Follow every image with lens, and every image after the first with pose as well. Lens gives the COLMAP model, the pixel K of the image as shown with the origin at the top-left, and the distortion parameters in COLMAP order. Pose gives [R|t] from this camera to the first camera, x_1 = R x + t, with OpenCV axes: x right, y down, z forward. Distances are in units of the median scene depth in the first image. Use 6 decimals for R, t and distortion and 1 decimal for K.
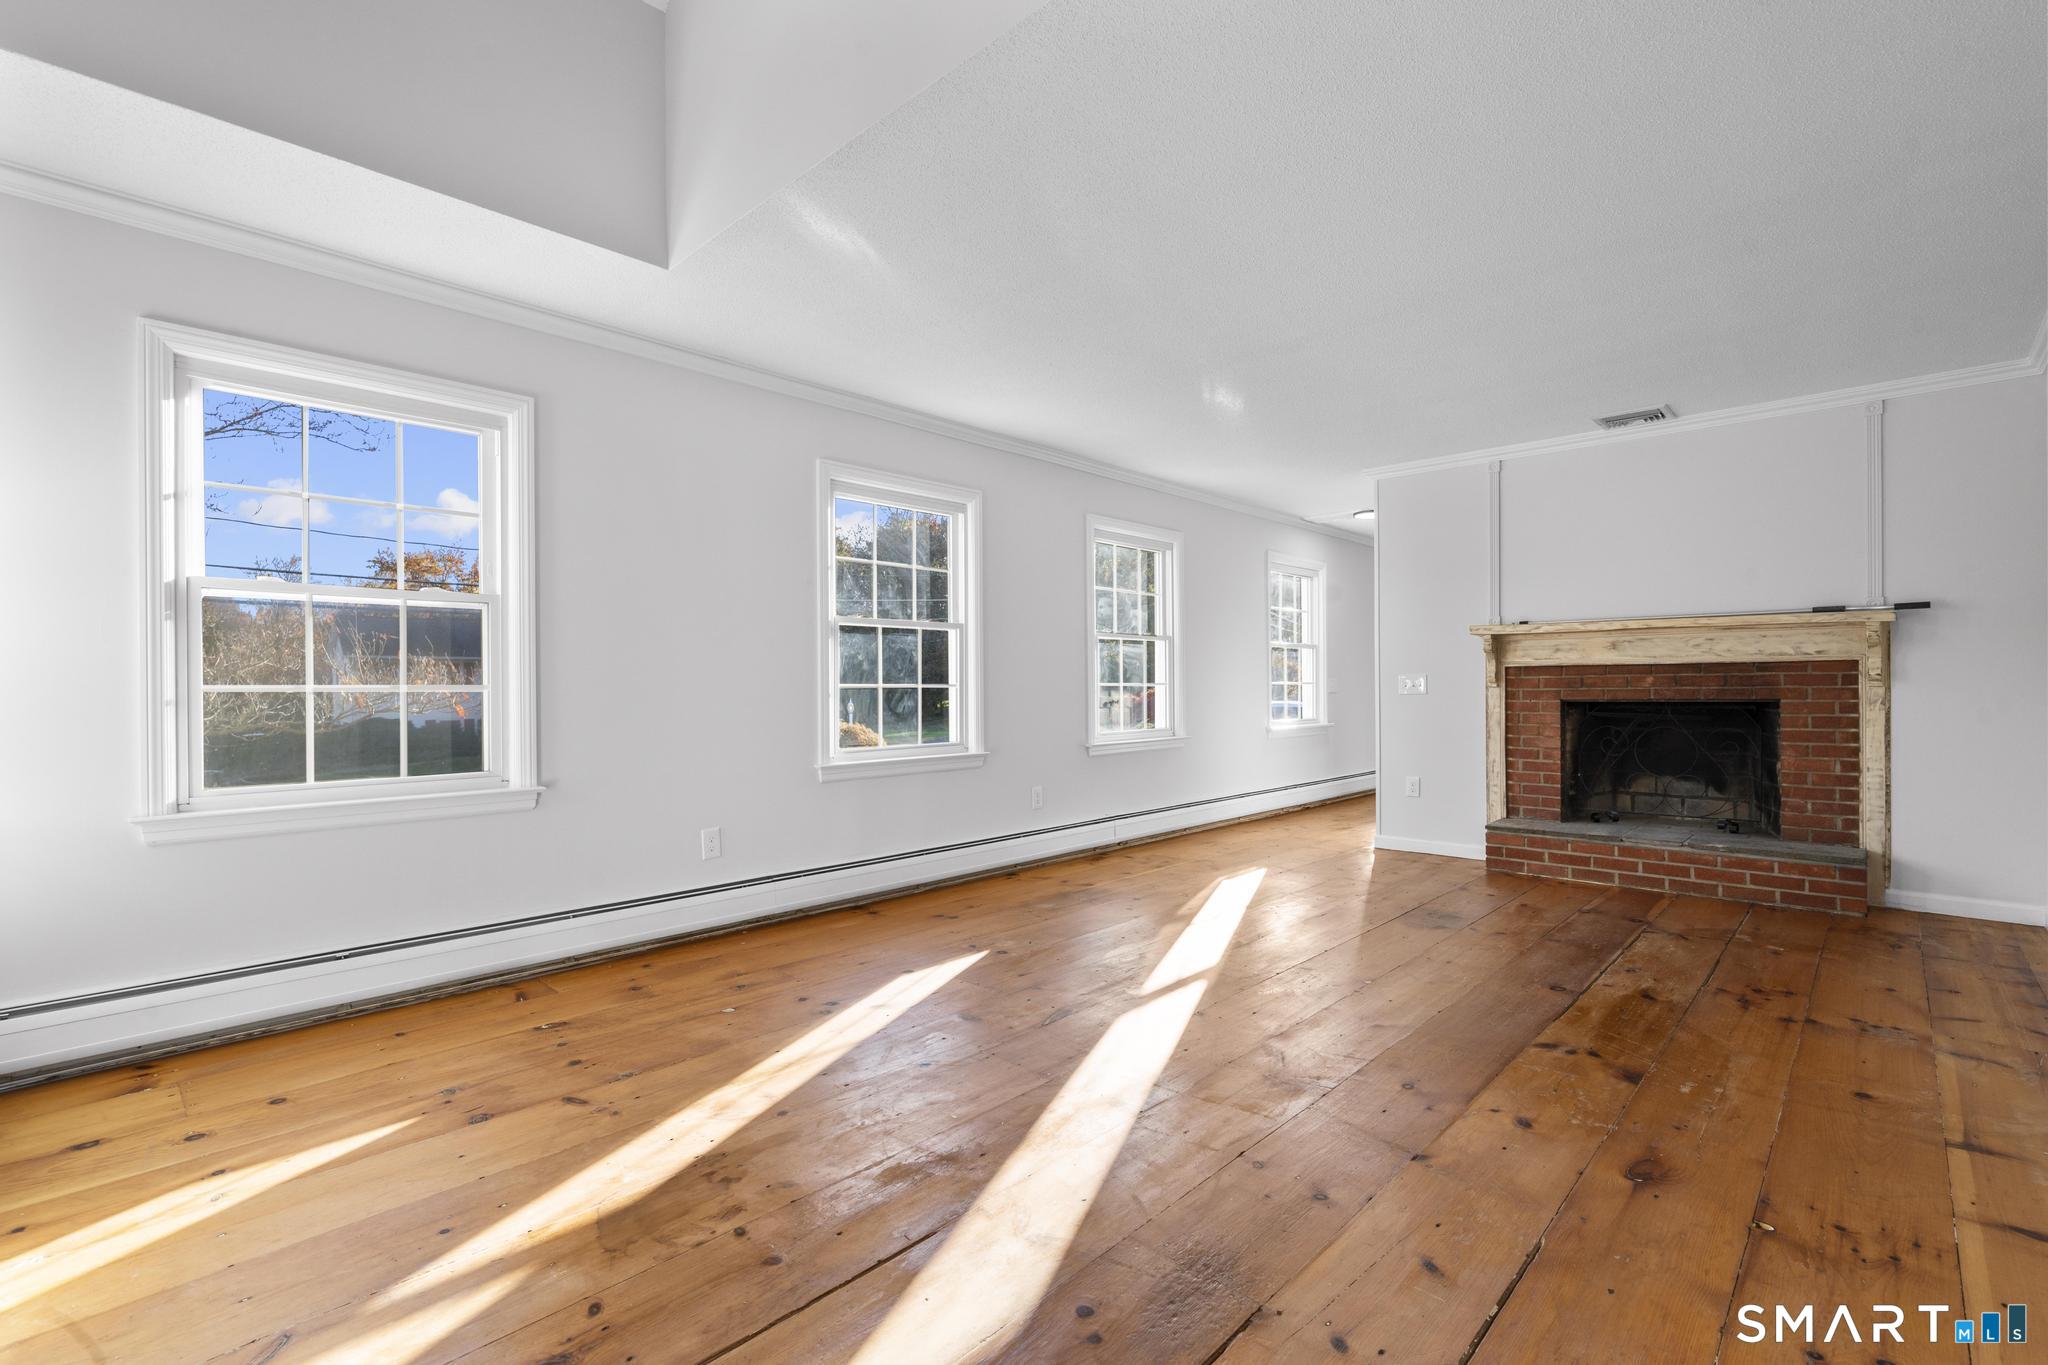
lens RADIAL K [[964.4, 0, 1010.6], [0, 964.4, 688.4], [0, 0, 1]] dist [0.001169, 0.000130]
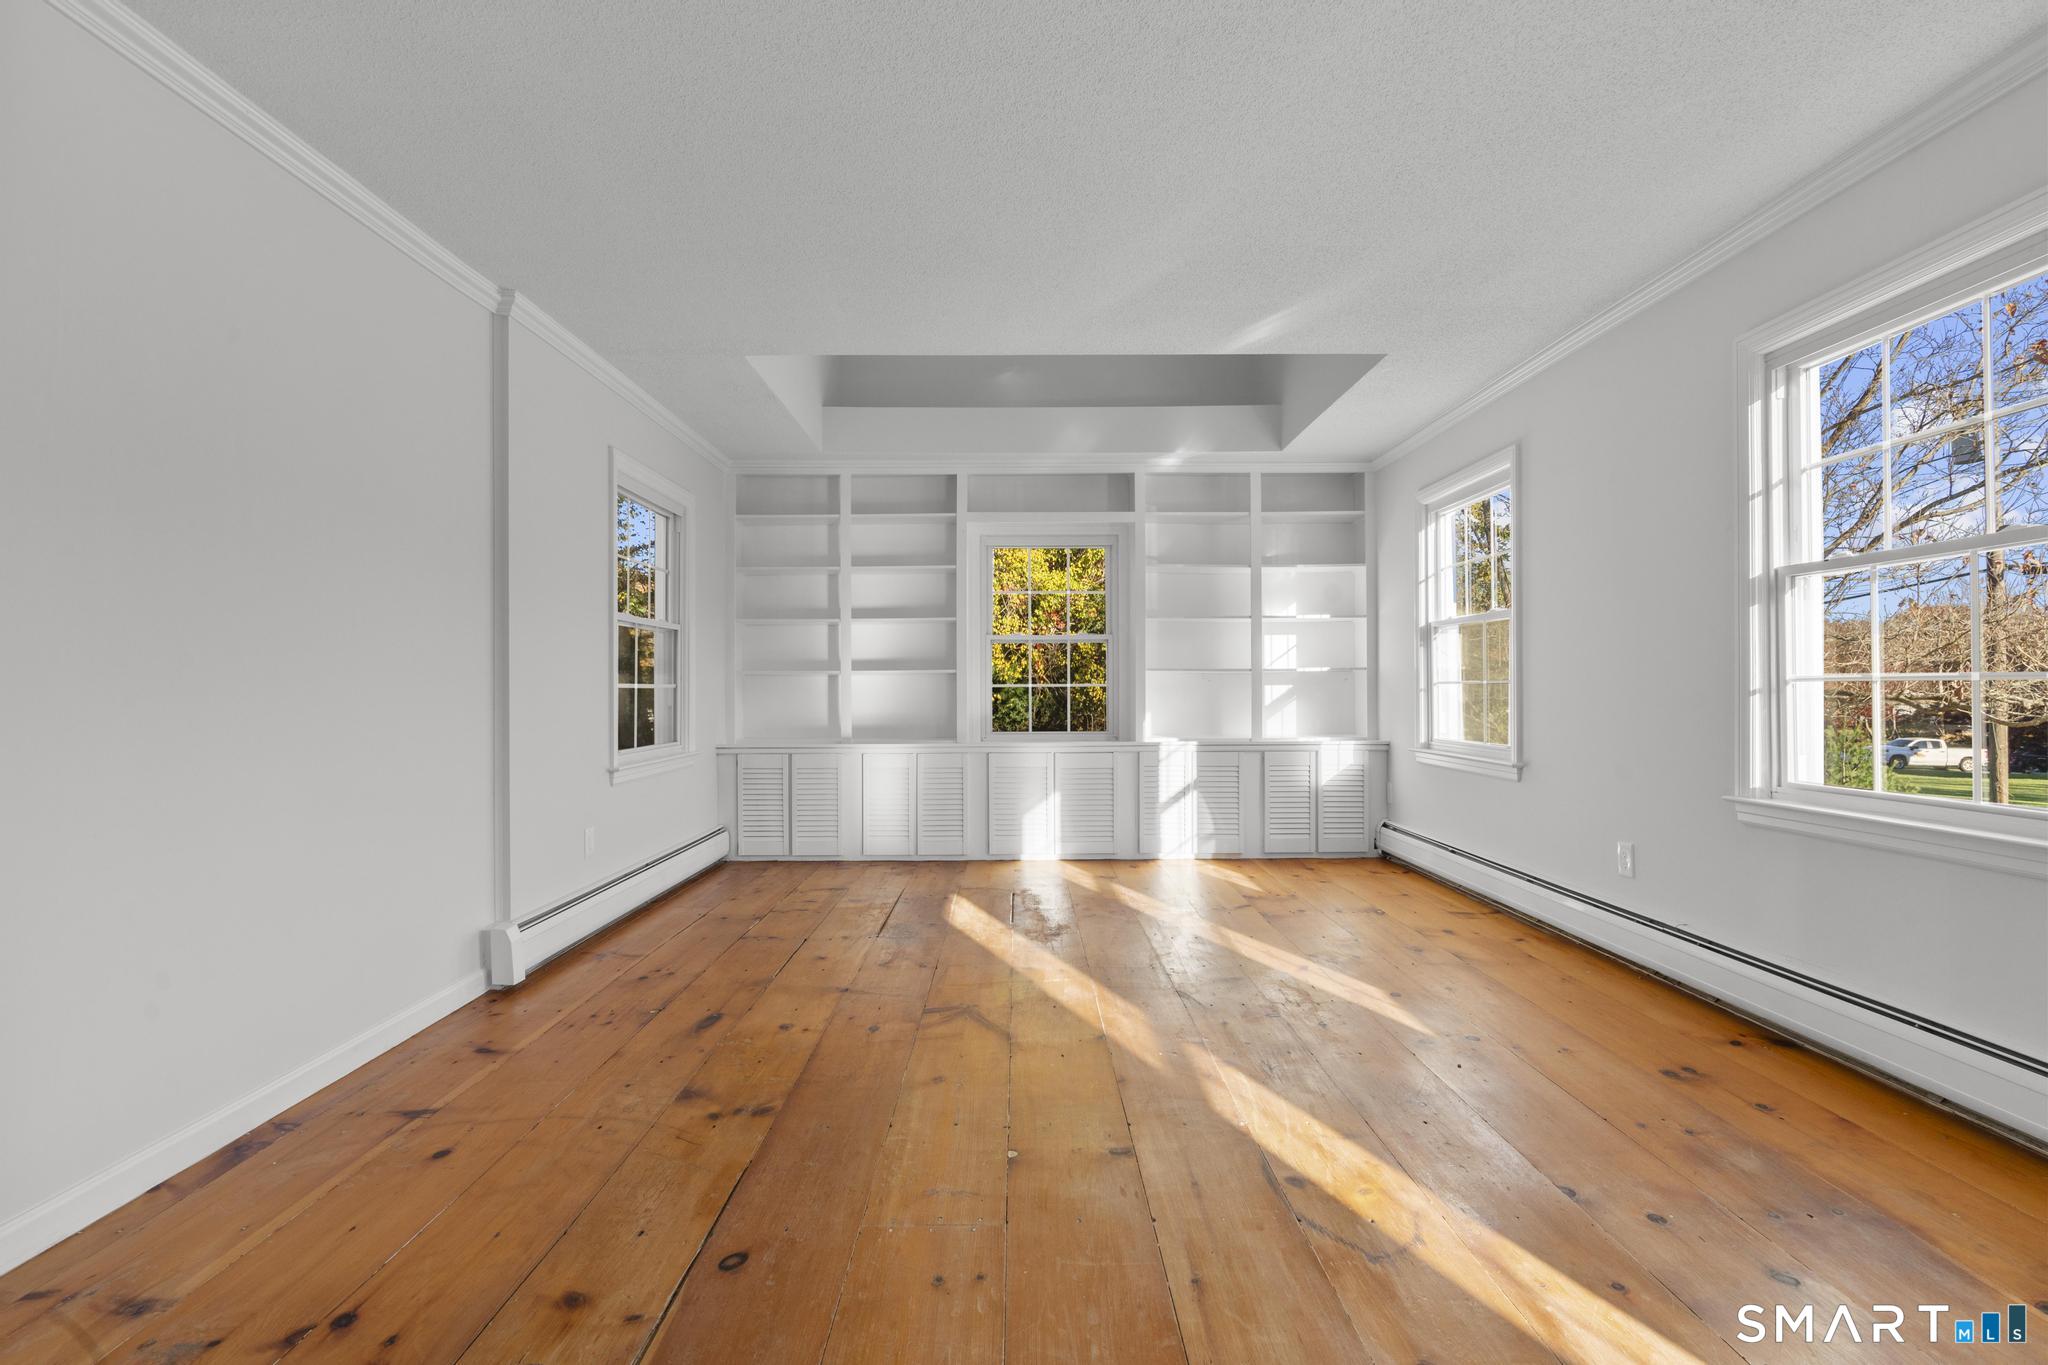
lens RADIAL K [[964.4, 0, 1010.6], [0, 964.4, 688.4], [0, 0, 1]] dist [0.001169, 0.000130]
pose [[-0.742423, 0.011503, -0.669832, 0.961562], [0.009927, 0.999932, 0.006169, -0.007449], [0.669857, -0.002069, -0.742487, 1.783817]]
